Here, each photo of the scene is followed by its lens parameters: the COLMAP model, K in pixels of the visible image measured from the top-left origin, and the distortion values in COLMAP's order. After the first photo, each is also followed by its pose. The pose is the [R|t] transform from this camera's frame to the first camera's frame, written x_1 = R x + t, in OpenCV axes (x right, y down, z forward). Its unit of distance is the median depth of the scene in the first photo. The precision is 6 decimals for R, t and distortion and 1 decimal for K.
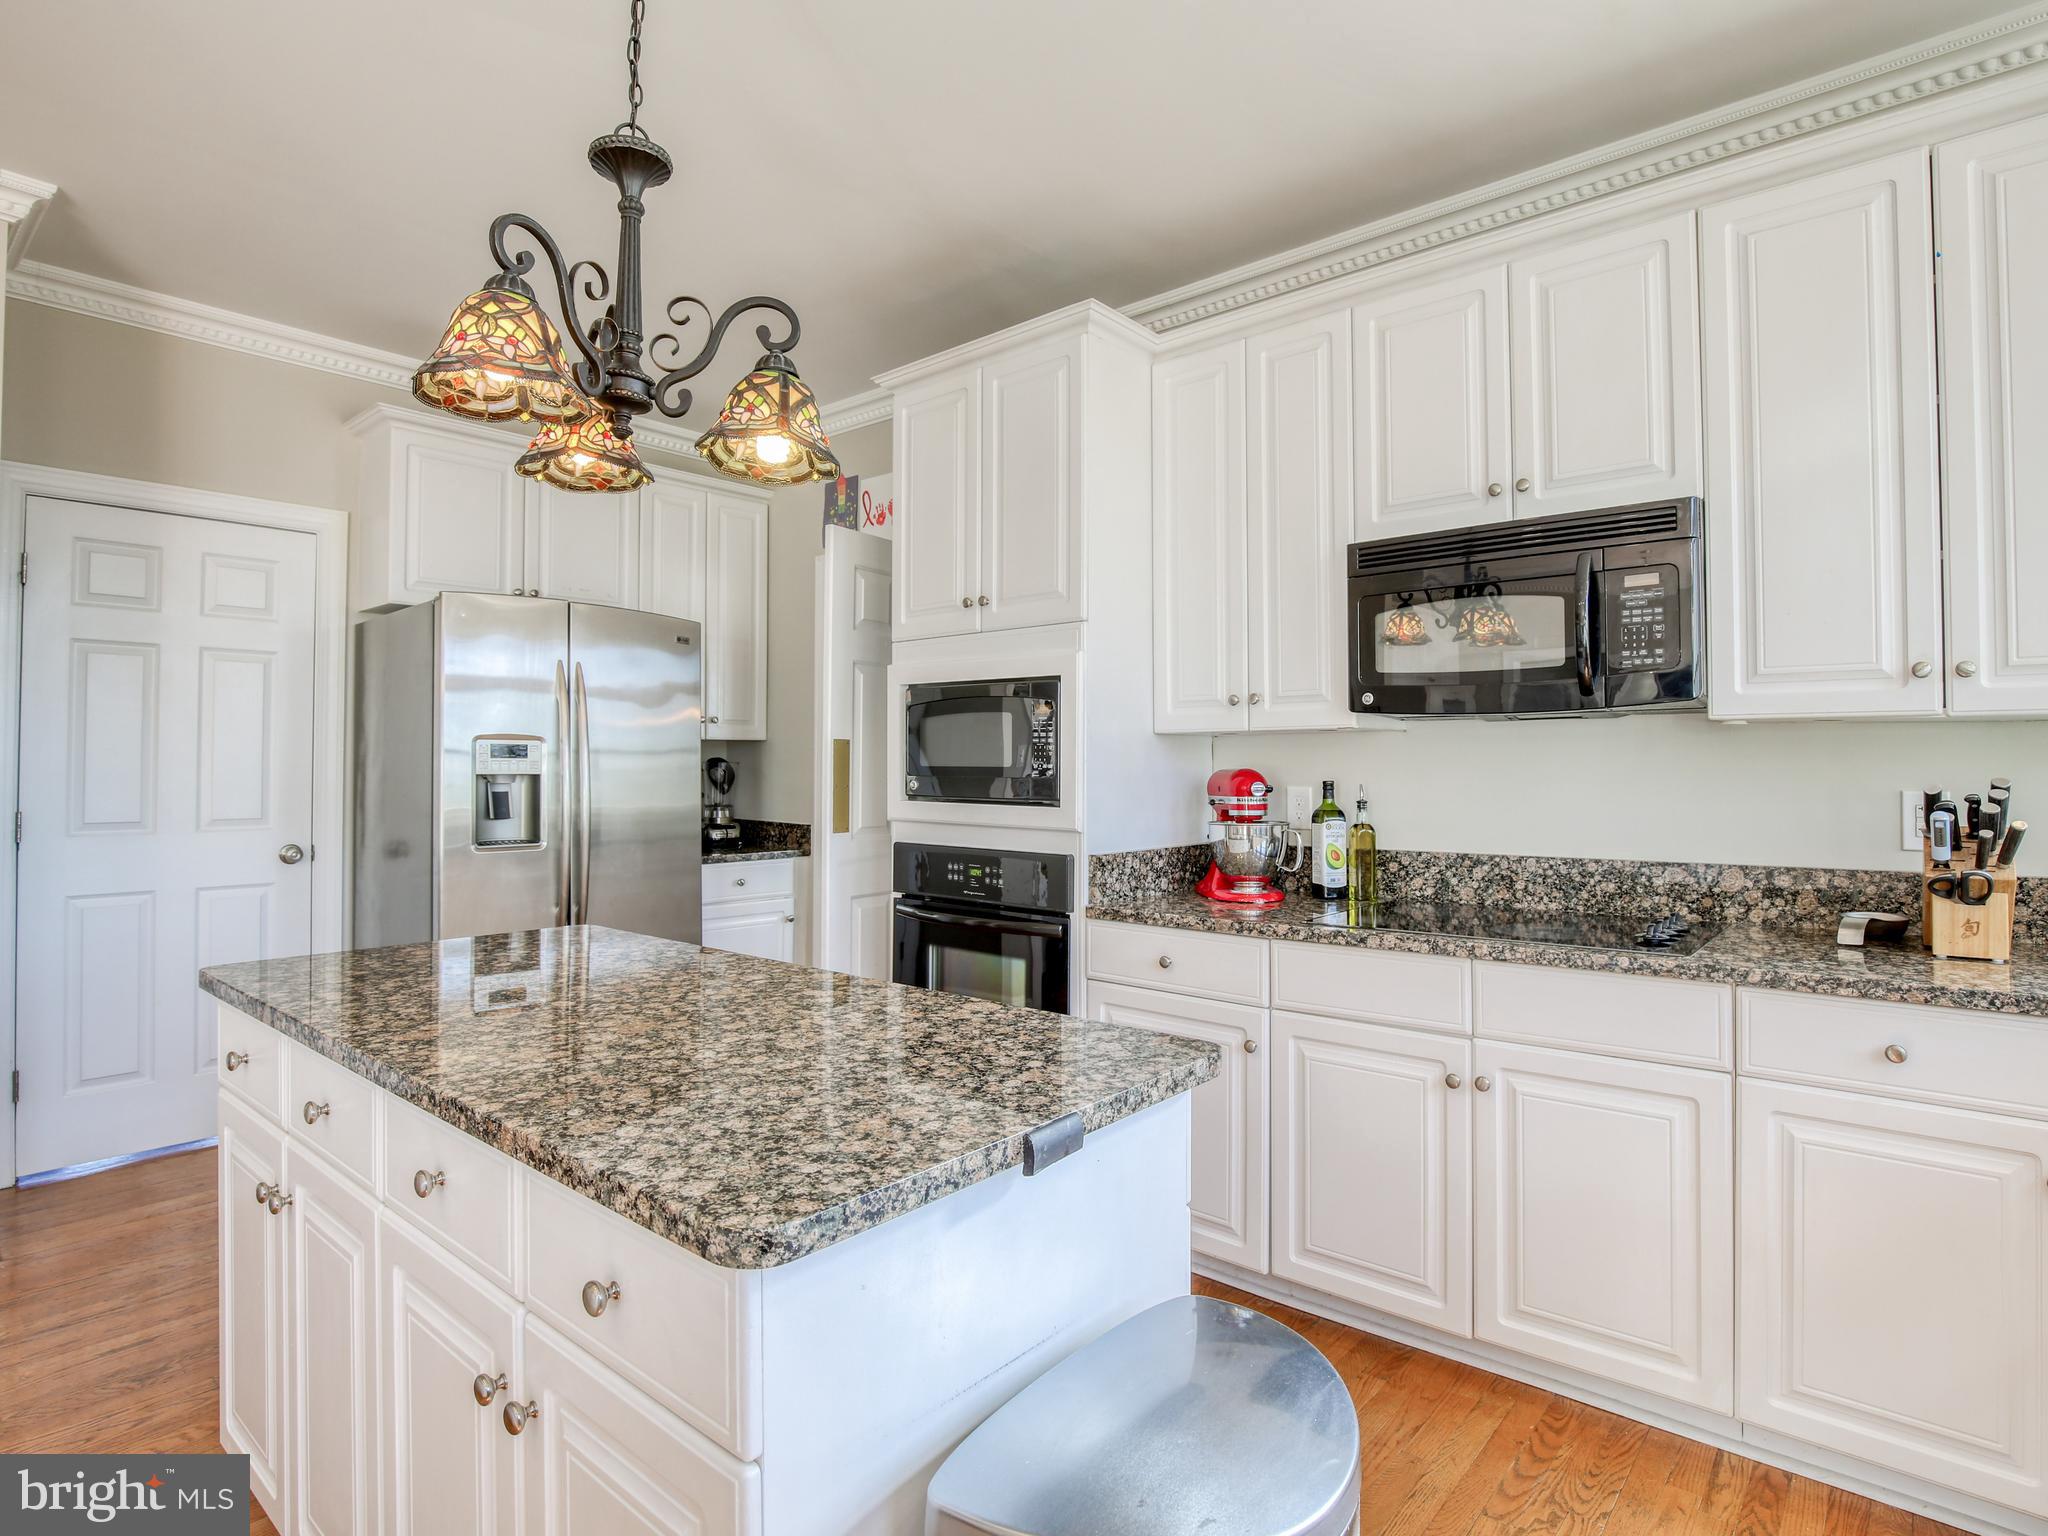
lens RADIAL K [[1073.5, 0, 1032.0], [0, 1073.5, 749.2], [0, 0, 1]] dist [-0.032168, 0.000351]
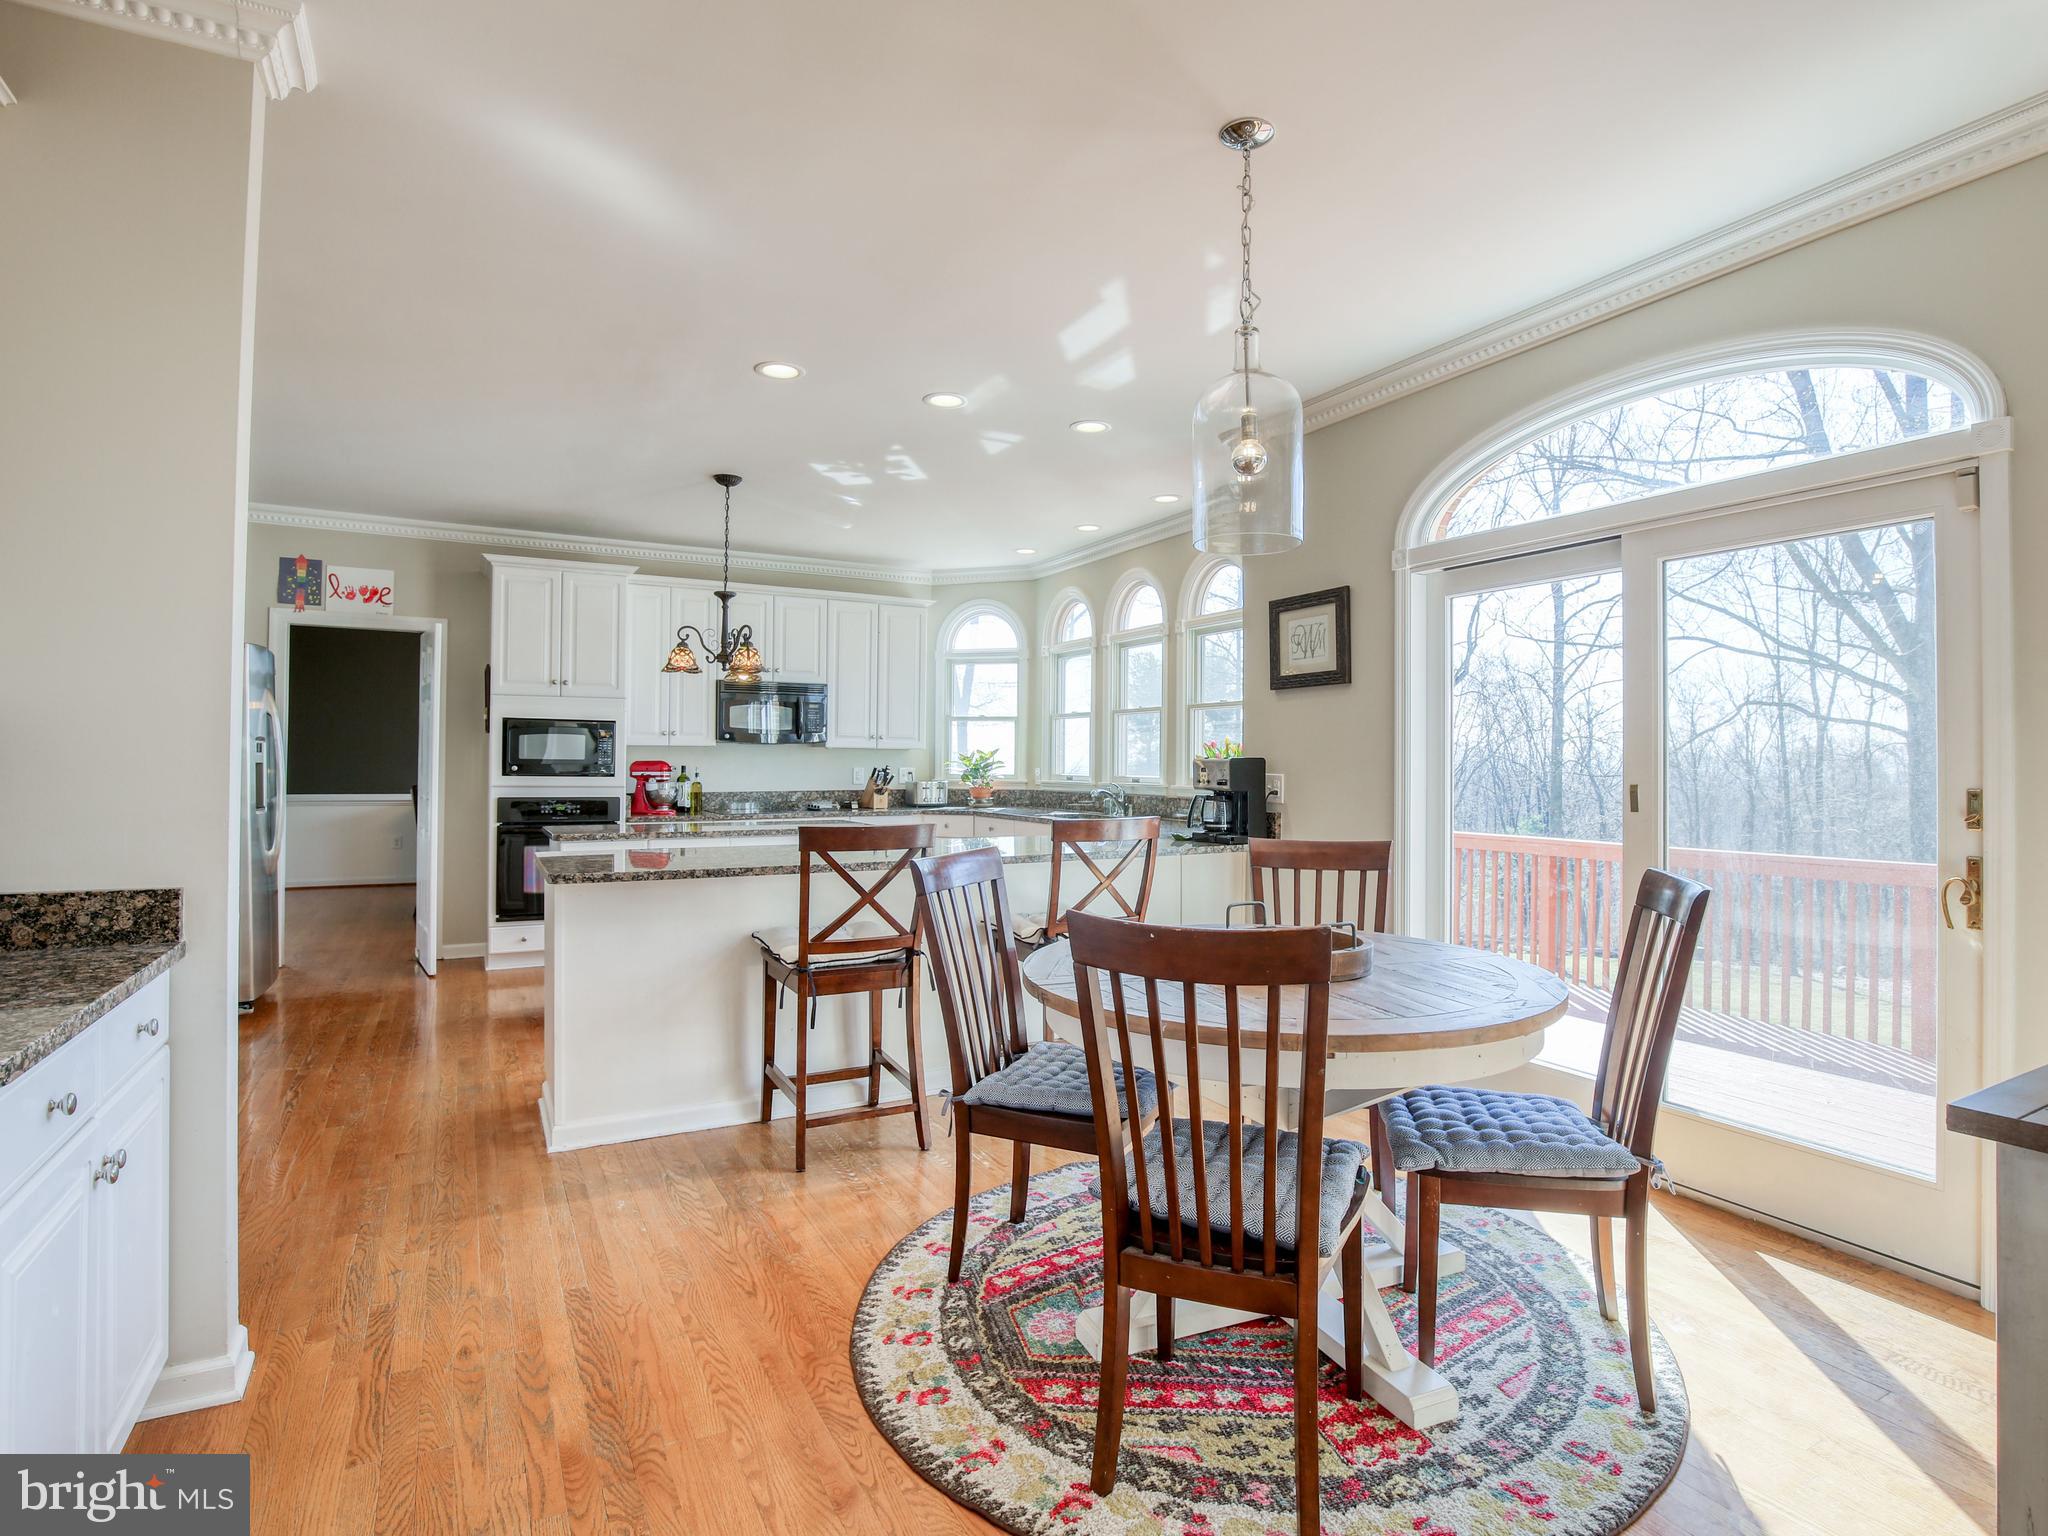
lens RADIAL K [[1073.5, 0, 1032.0], [0, 1073.5, 749.2], [0, 0, 1]] dist [-0.032168, 0.000351]
pose [[0.370137, 0.013770, 0.928875, -1.821955], [-0.020728, 0.999764, -0.006561, -0.010189], [-0.928746, -0.016825, 0.370335, -0.719120]]
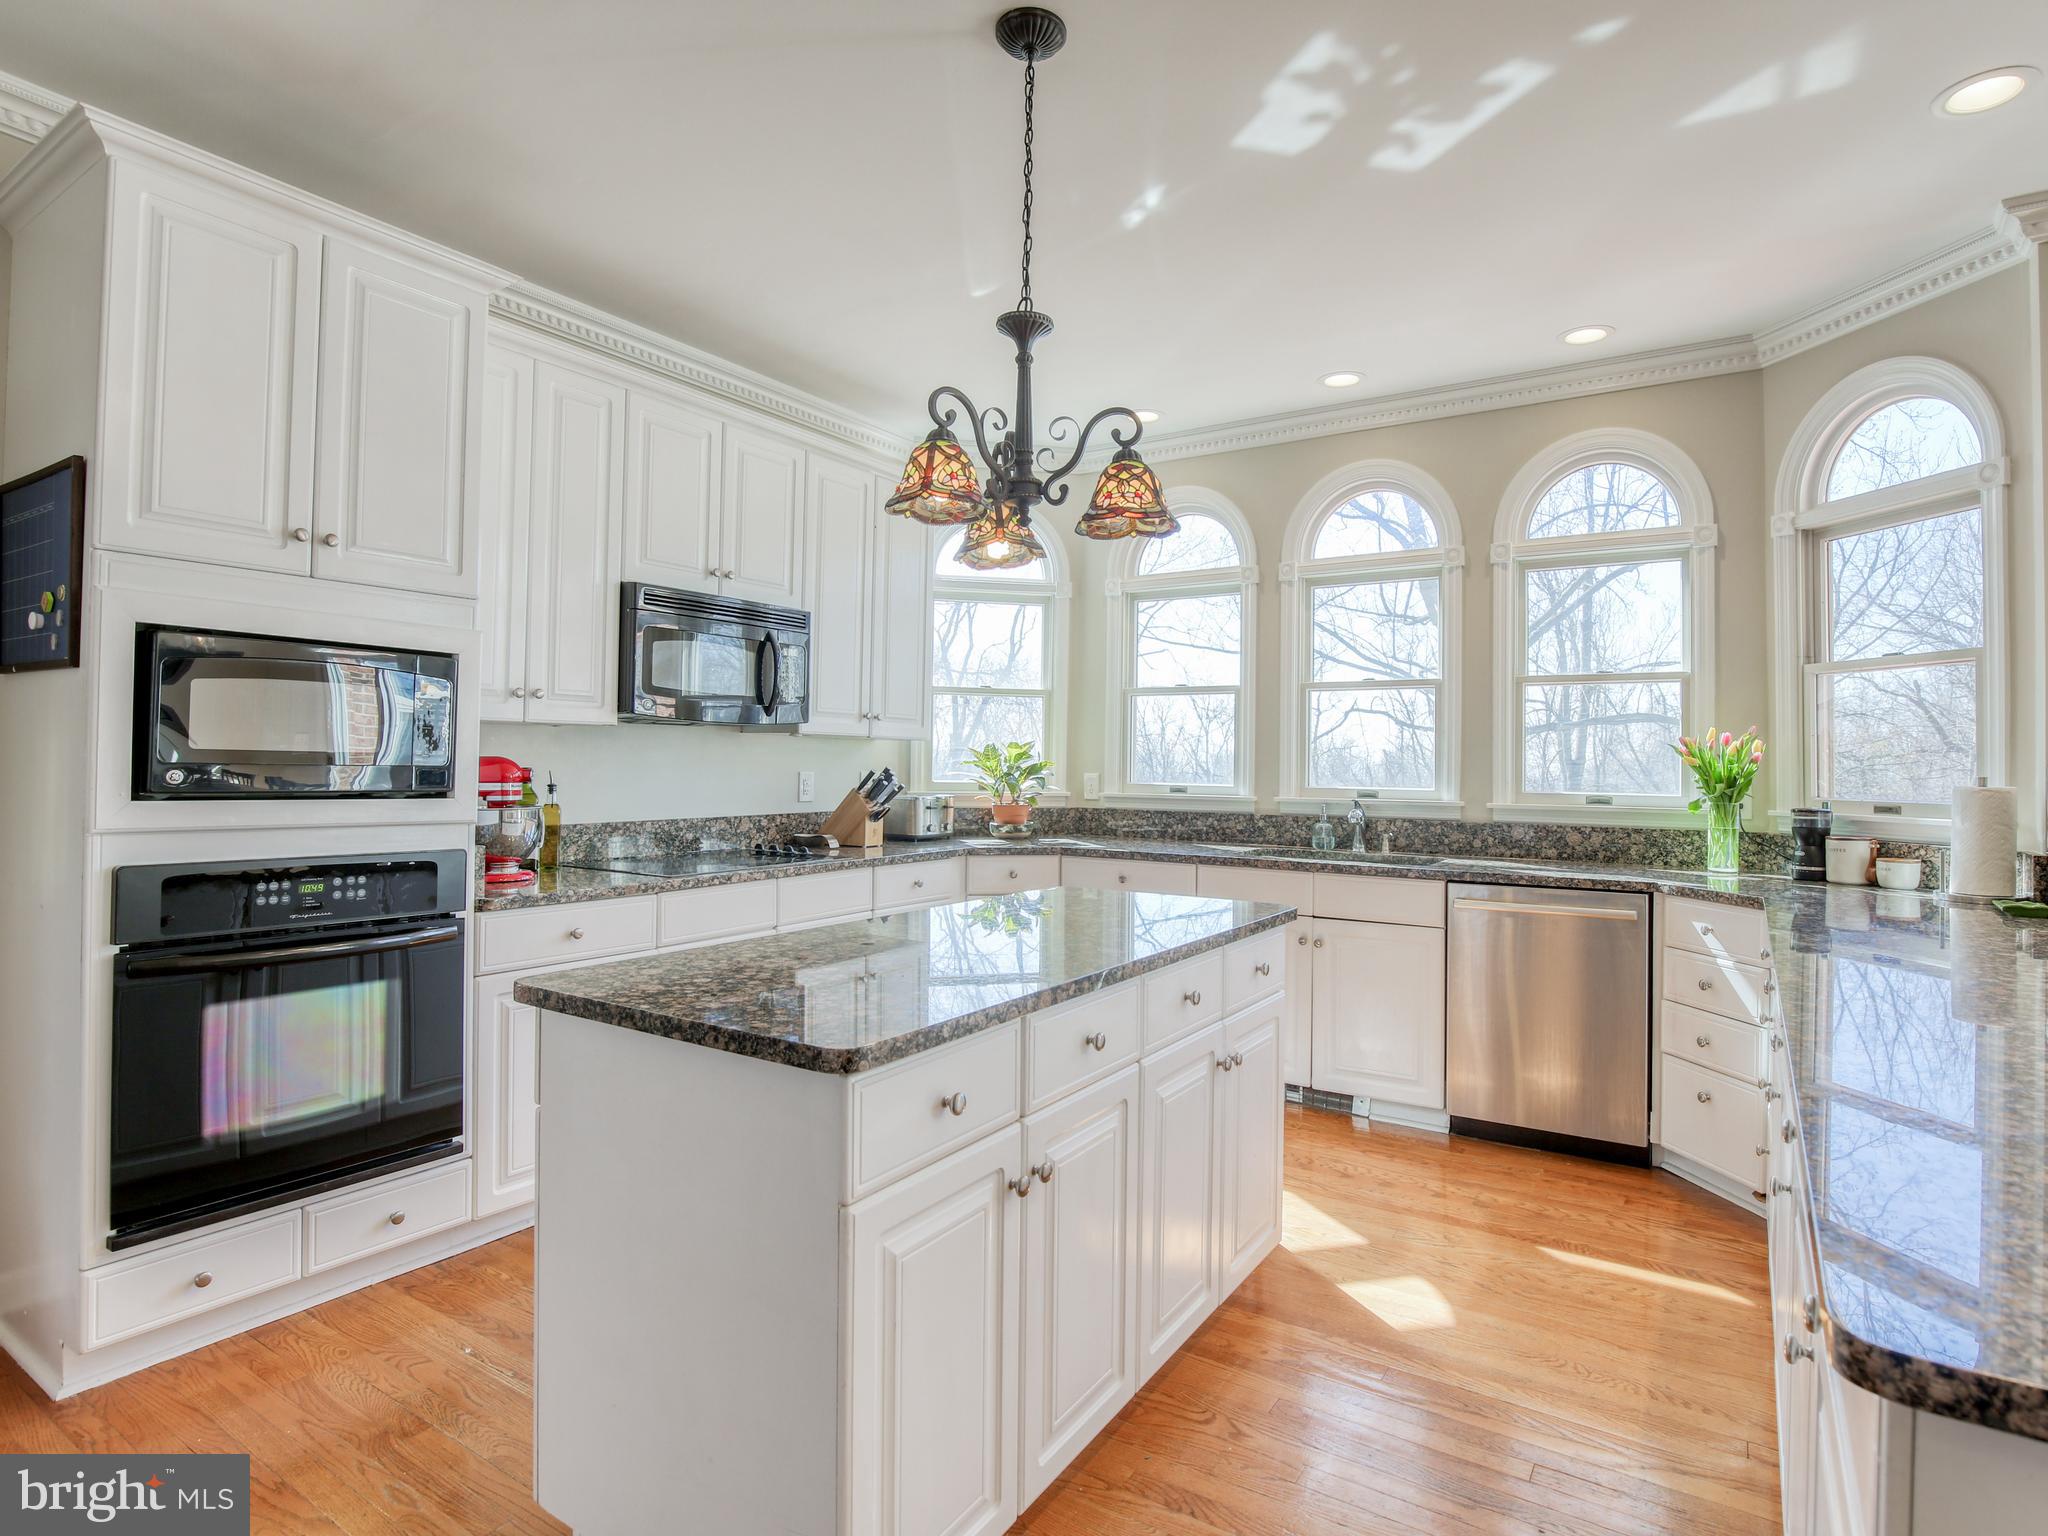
lens RADIAL K [[1073.5, 0, 1032.0], [0, 1073.5, 749.2], [0, 0, 1]] dist [-0.032168, 0.000351]
pose [[-0.127293, 0.012977, 0.991780, -0.941893], [-0.027493, 0.999484, -0.016607, 0.014165], [-0.991484, -0.029381, -0.126870, 0.630901]]
